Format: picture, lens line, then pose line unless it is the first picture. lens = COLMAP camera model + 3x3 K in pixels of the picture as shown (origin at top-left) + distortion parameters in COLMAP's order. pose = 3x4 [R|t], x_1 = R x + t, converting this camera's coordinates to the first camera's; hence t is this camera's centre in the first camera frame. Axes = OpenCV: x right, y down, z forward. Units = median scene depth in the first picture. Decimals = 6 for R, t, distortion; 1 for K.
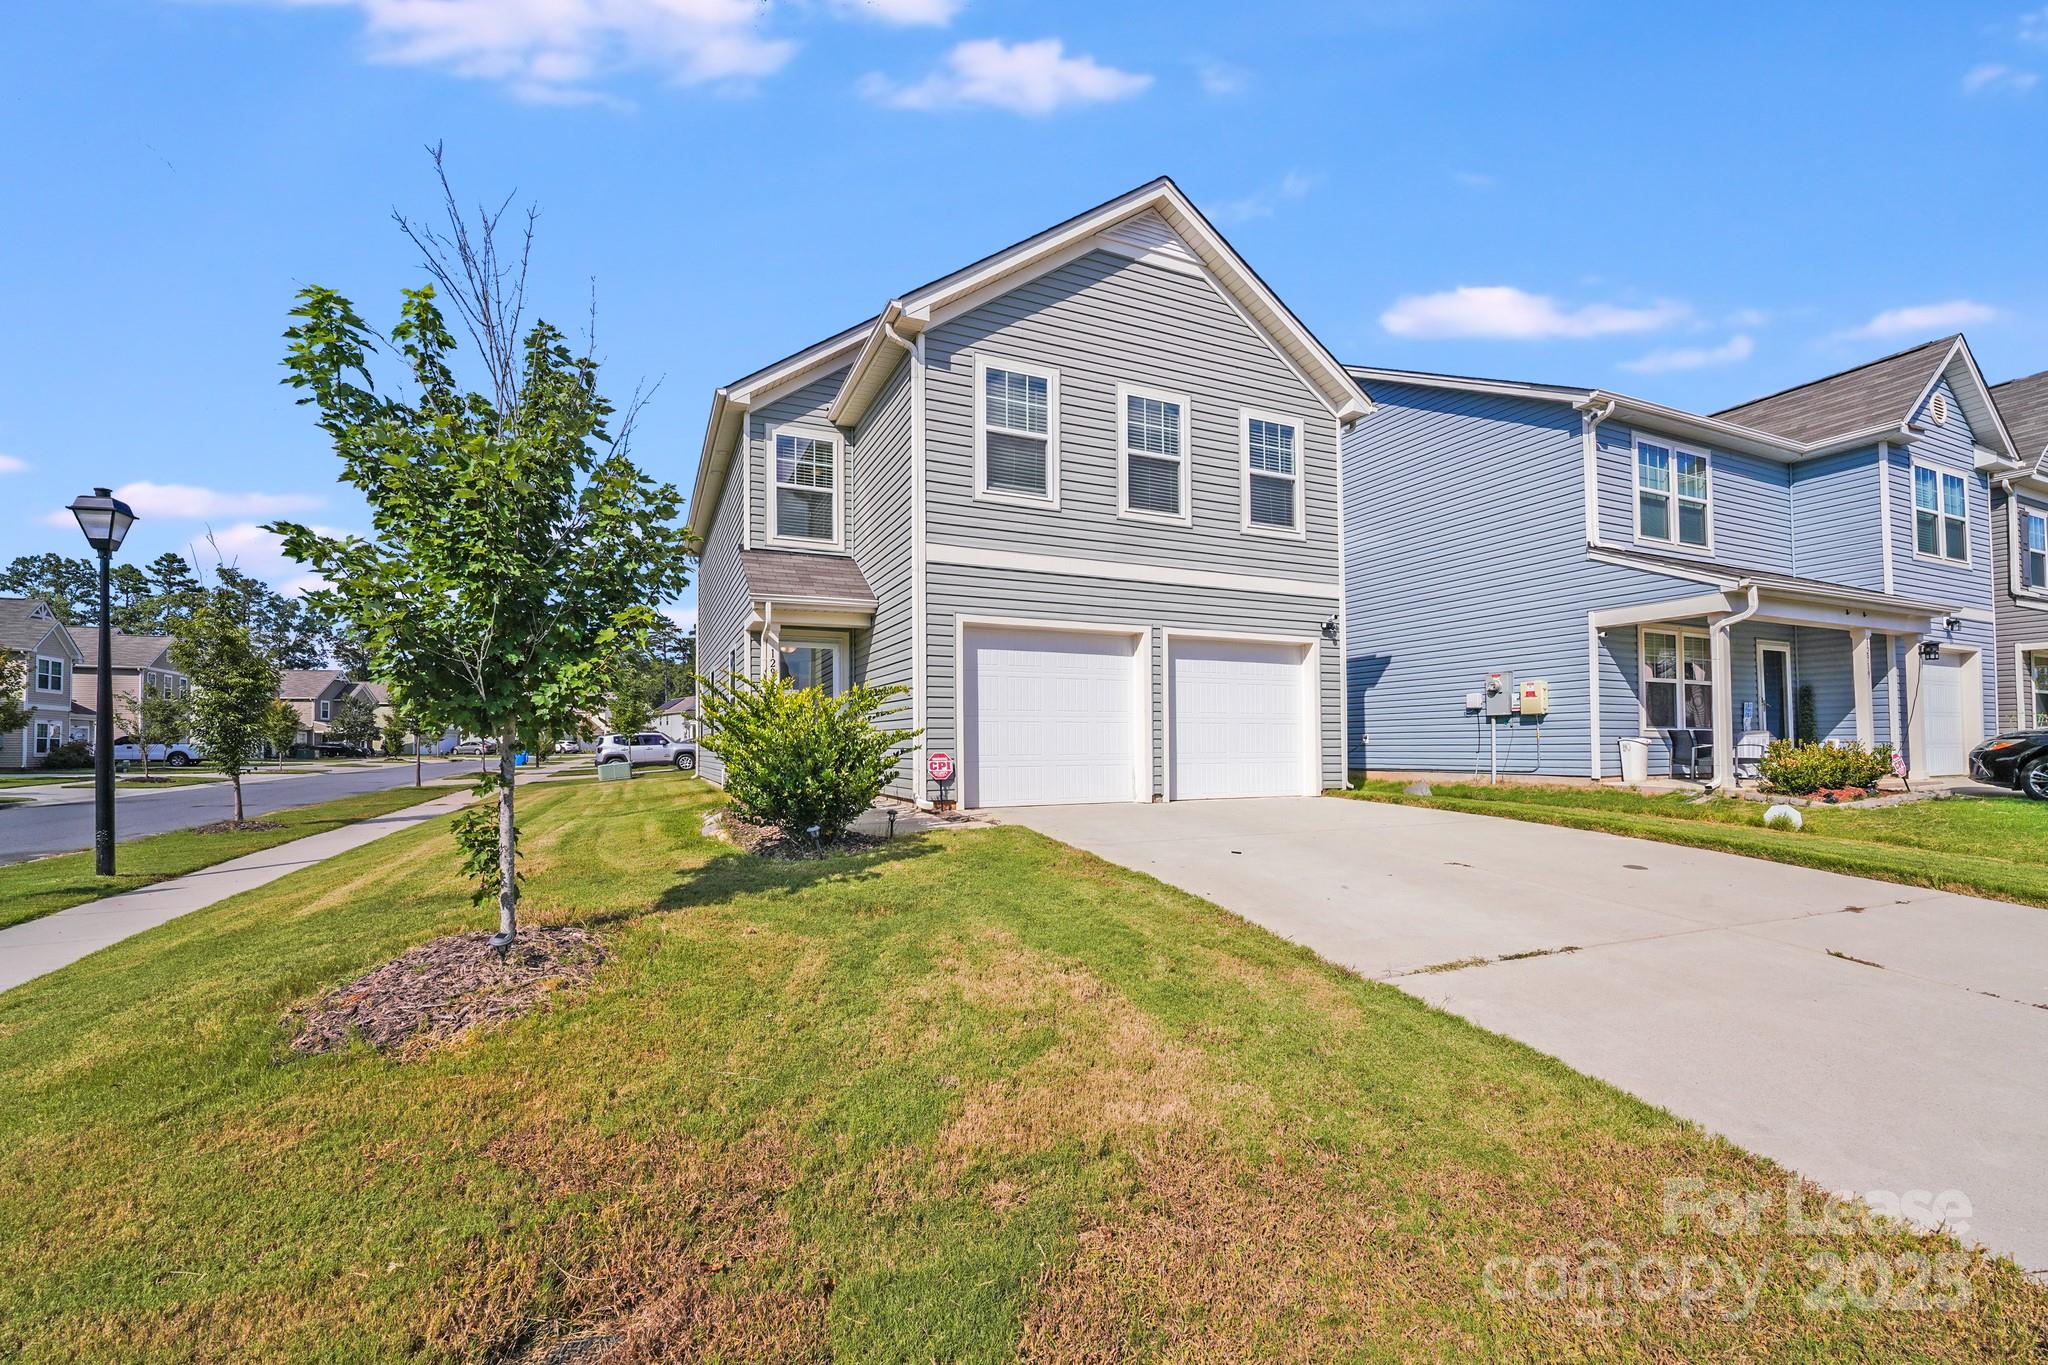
lens RADIAL K [[834.2, 0, 991.1], [0, 834.2, 730.4], [0, 0, 1]] dist [-0.009708, -0.000661]
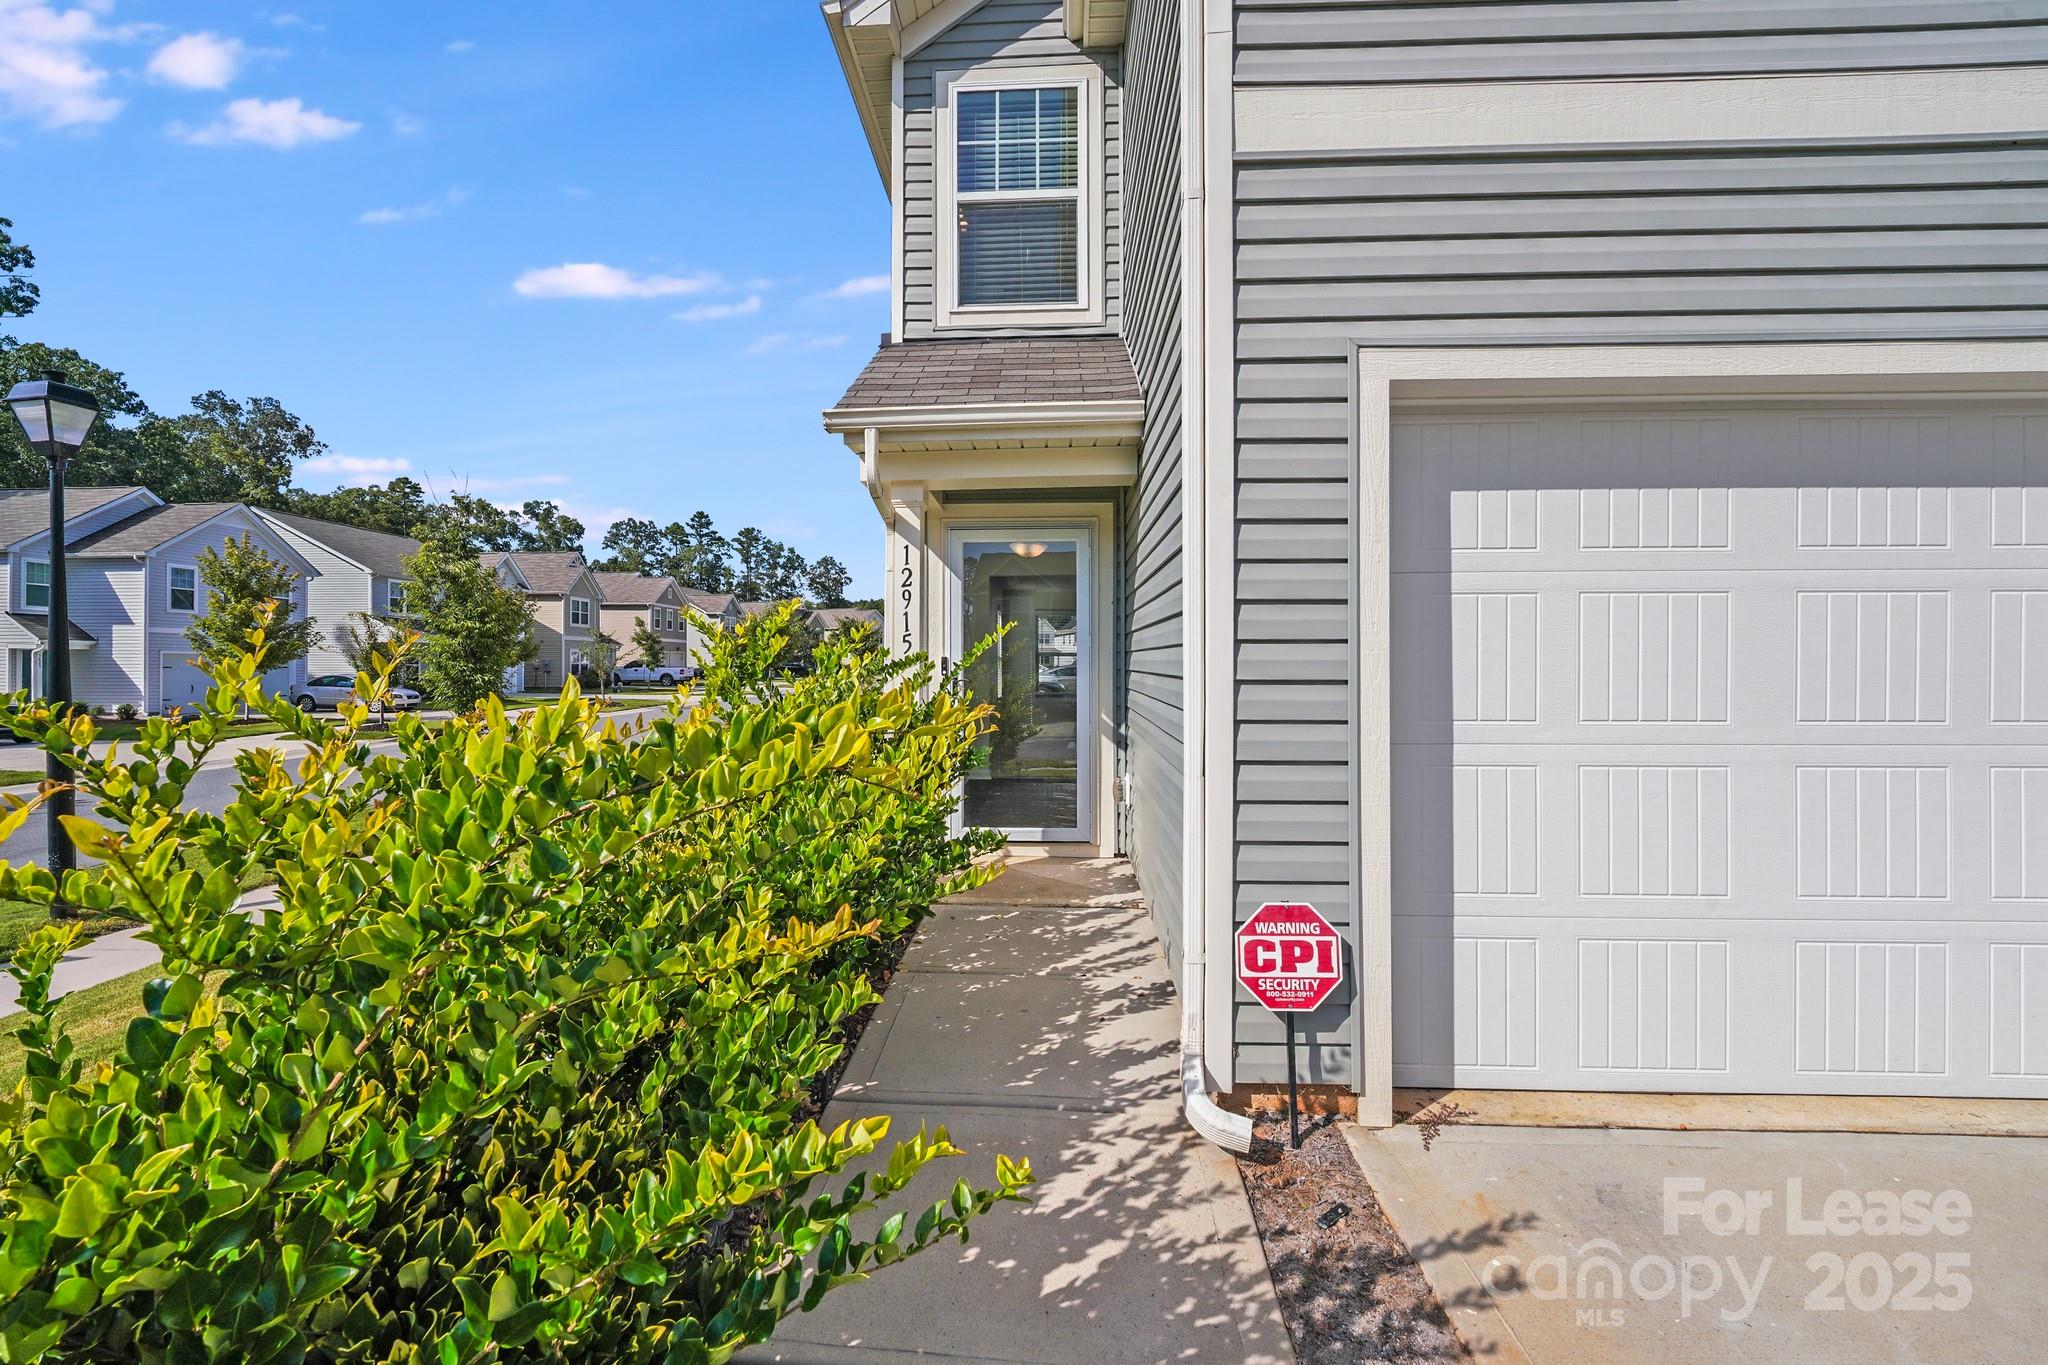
lens RADIAL K [[834.2, 0, 1009.7], [0, 834.2, 664.3], [0, 0, 1]] dist [-0.009708, -0.000661]
pose [[0.894554, 0.004321, -0.446939, -0.018728], [0.005514, 0.999770, 0.020703, -0.039558], [0.446926, -0.020984, 0.894325, 0.570031]]
